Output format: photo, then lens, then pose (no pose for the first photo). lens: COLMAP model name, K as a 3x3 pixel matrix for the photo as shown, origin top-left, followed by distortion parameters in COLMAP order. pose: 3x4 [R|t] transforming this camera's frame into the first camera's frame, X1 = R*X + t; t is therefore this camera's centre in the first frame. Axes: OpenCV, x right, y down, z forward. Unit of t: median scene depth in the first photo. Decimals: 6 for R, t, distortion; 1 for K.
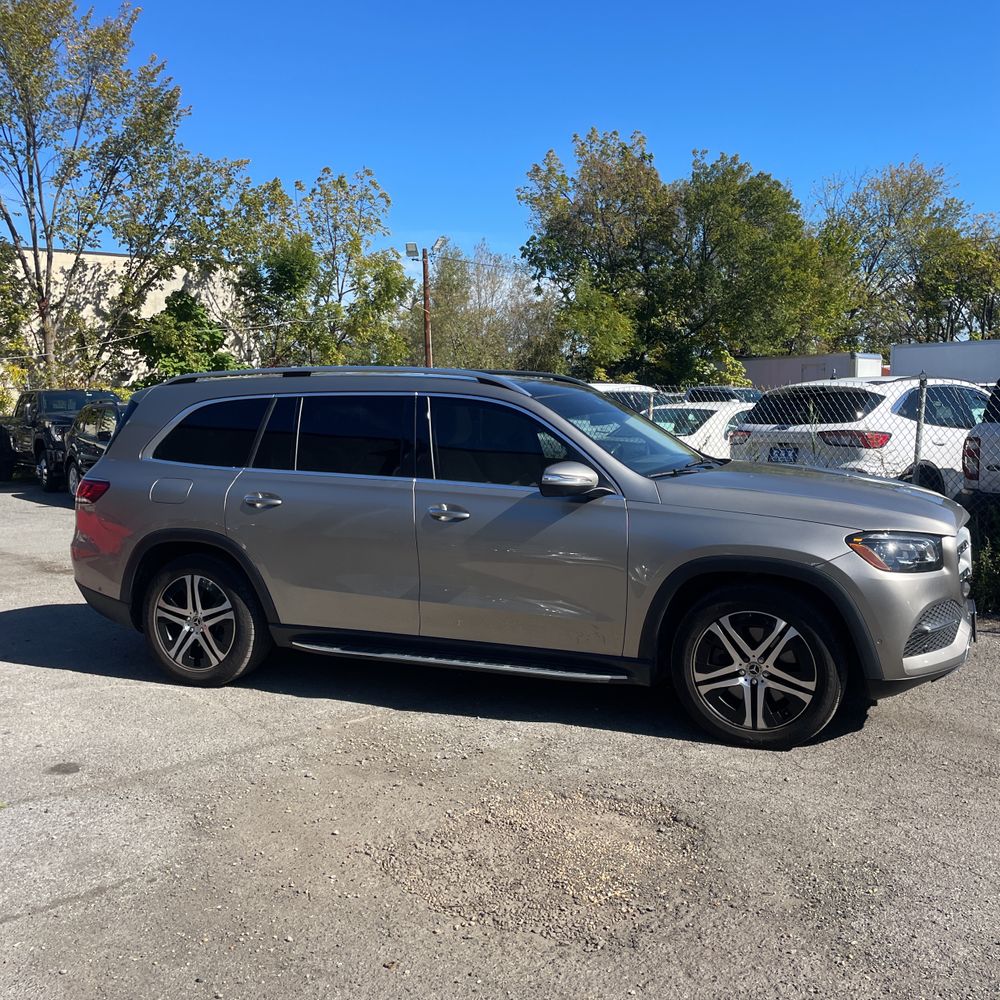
lens RADIAL K [[1010.0, 0, 507.1], [0, 1010.0, 498.2], [0, 0, 1]] dist [0.026884, 0.000000]
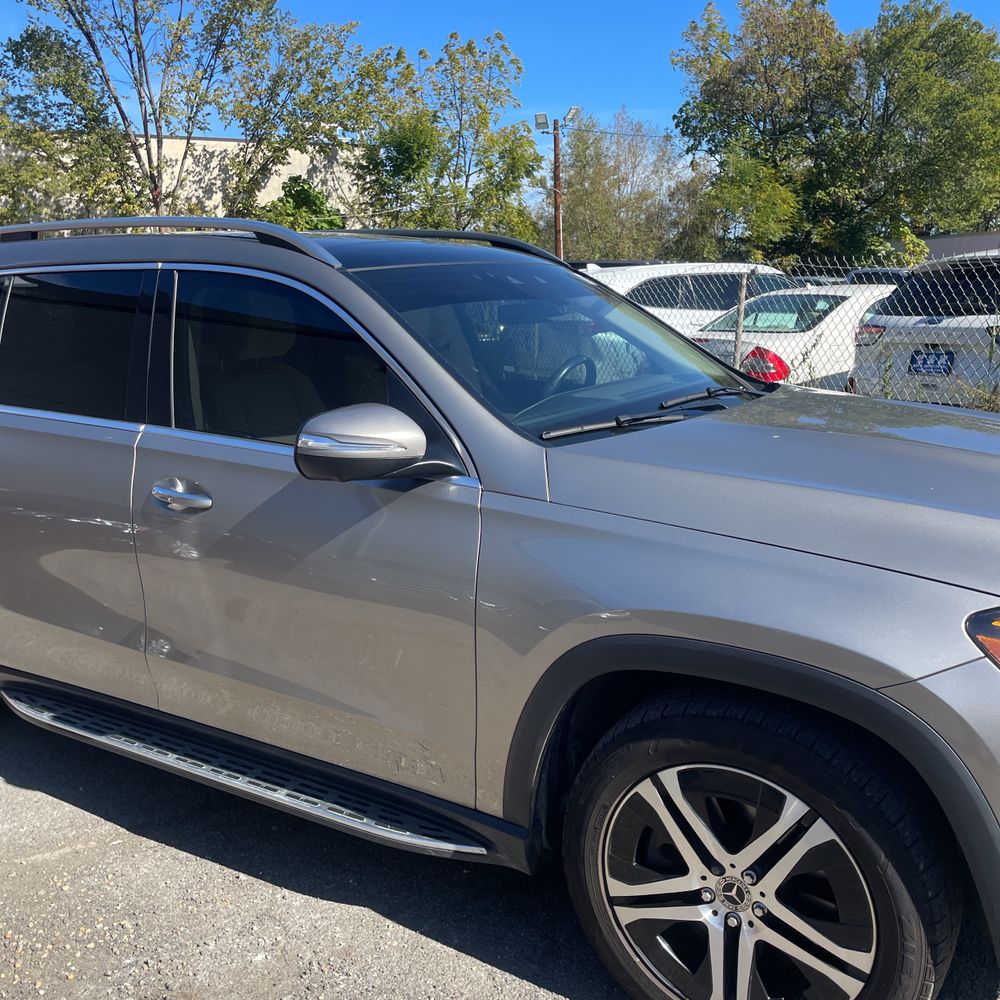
lens RADIAL K [[1010.0, 0, 493.6], [0, 1010.0, 500.0], [0, 0, 1]] dist [0.026884, 0.000000]
pose [[0.985107, 0.023137, -0.170378, 0.169779], [-0.004830, 0.994238, 0.107087, -0.035782], [0.171874, -0.104669, 0.979543, 0.457074]]
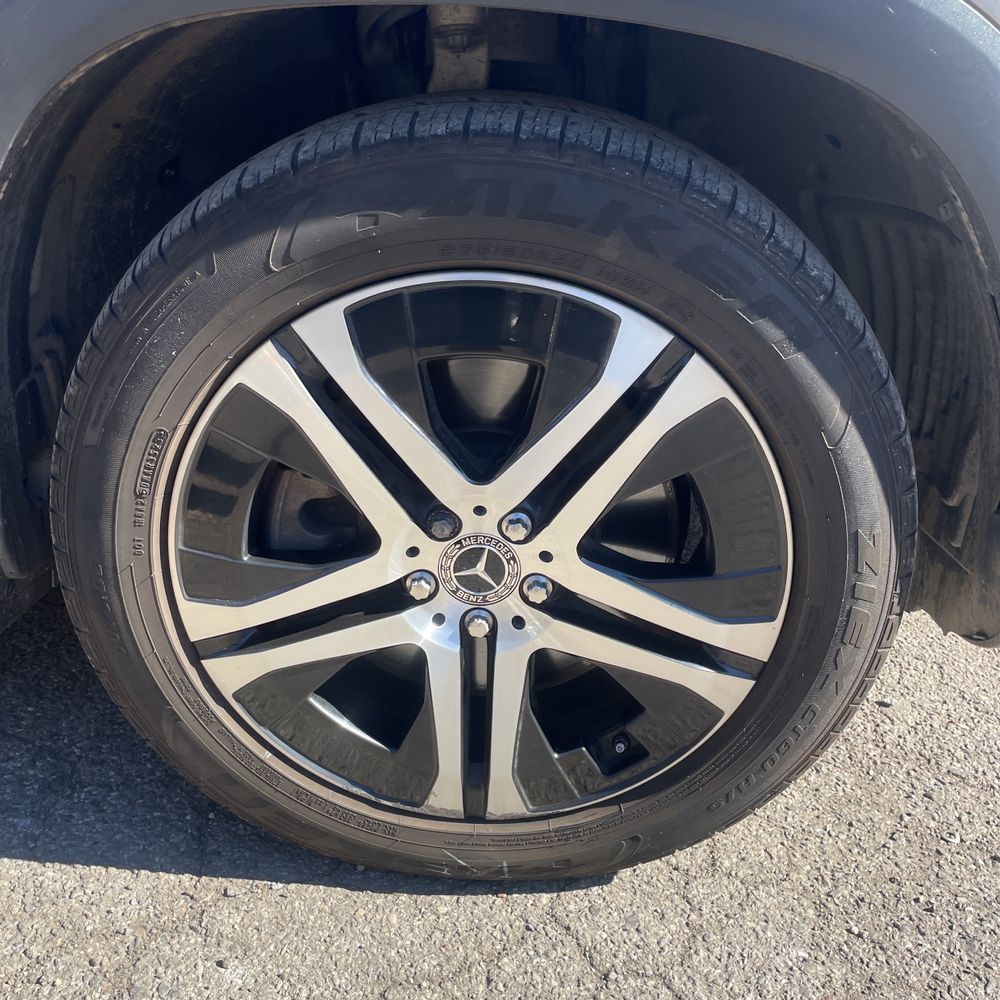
lens RADIAL K [[1010.0, 0, 496.9], [0, 1010.0, 491.2], [0, 0, 1]] dist [0.026884, 0.000000]
pose [[0.936833, -0.098253, 0.335693, 0.145581], [-0.021657, 0.941601, 0.336034, 0.070584], [-0.349105, -0.322078, 0.879995, 0.662329]]
